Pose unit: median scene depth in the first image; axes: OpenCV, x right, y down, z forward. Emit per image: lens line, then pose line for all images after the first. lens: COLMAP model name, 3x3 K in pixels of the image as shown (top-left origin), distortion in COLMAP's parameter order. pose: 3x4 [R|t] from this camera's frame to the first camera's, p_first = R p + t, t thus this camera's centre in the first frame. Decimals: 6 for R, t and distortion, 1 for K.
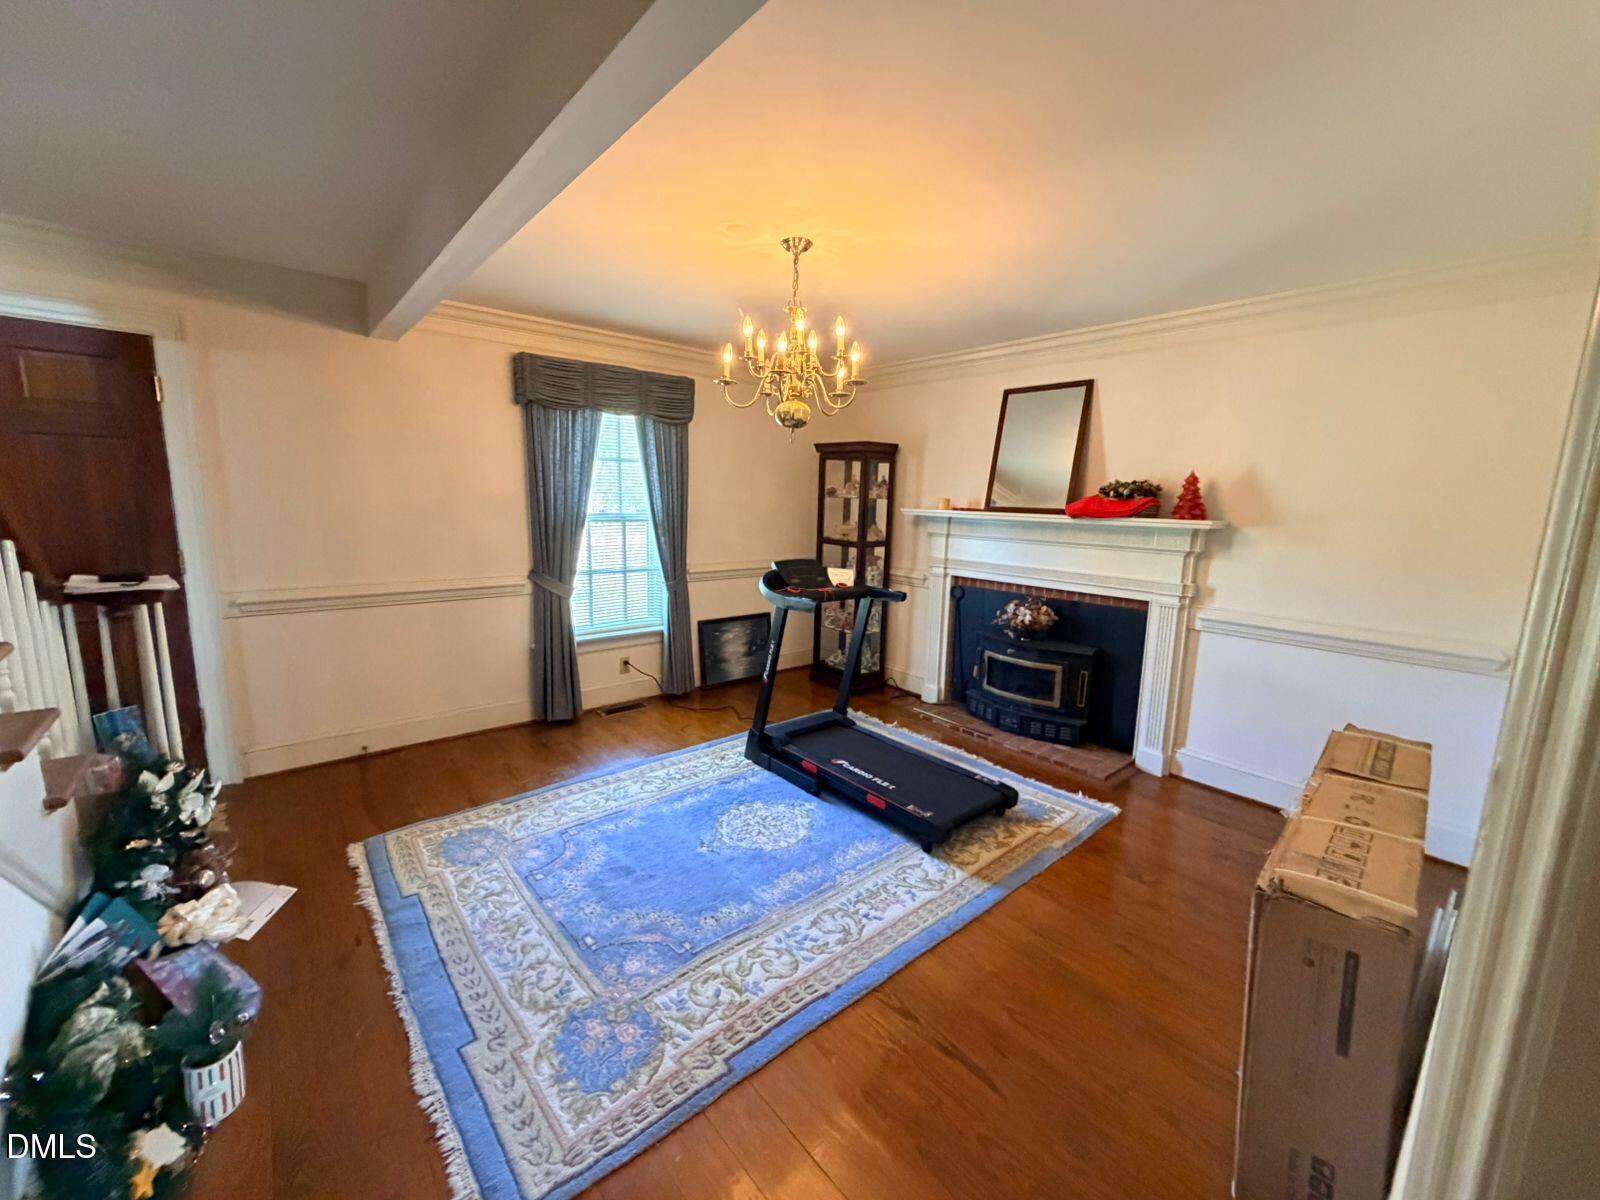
lens RADIAL K [[640.9, 0, 790.2], [0, 640.9, 597.7], [0, 0, 1]] dist [-0.004108, 0.000791]
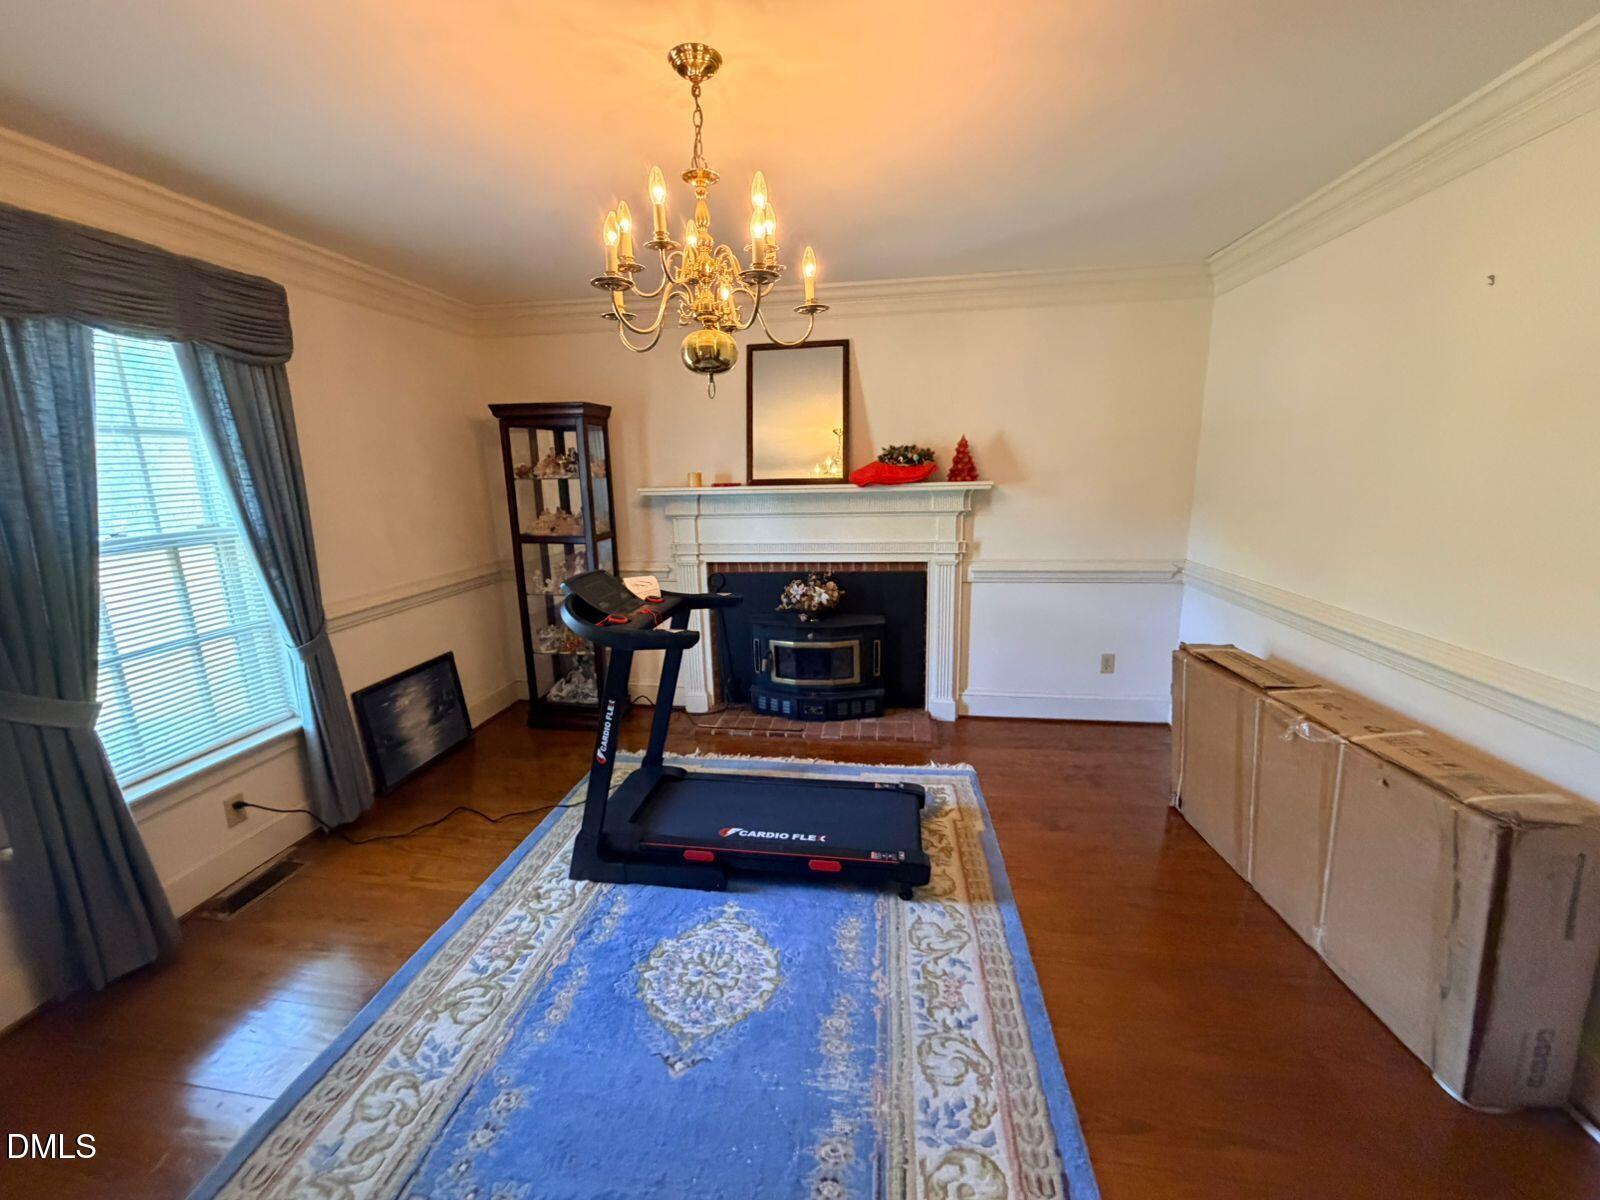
lens RADIAL K [[640.9, 0, 797.1], [0, 640.9, 599.4], [0, 0, 1]] dist [-0.004108, 0.000791]
pose [[0.747673, -0.178654, 0.639585, -0.261237], [0.146884, 0.983767, 0.103086, -0.069088], [-0.647619, 0.016870, 0.761777, 0.326864]]
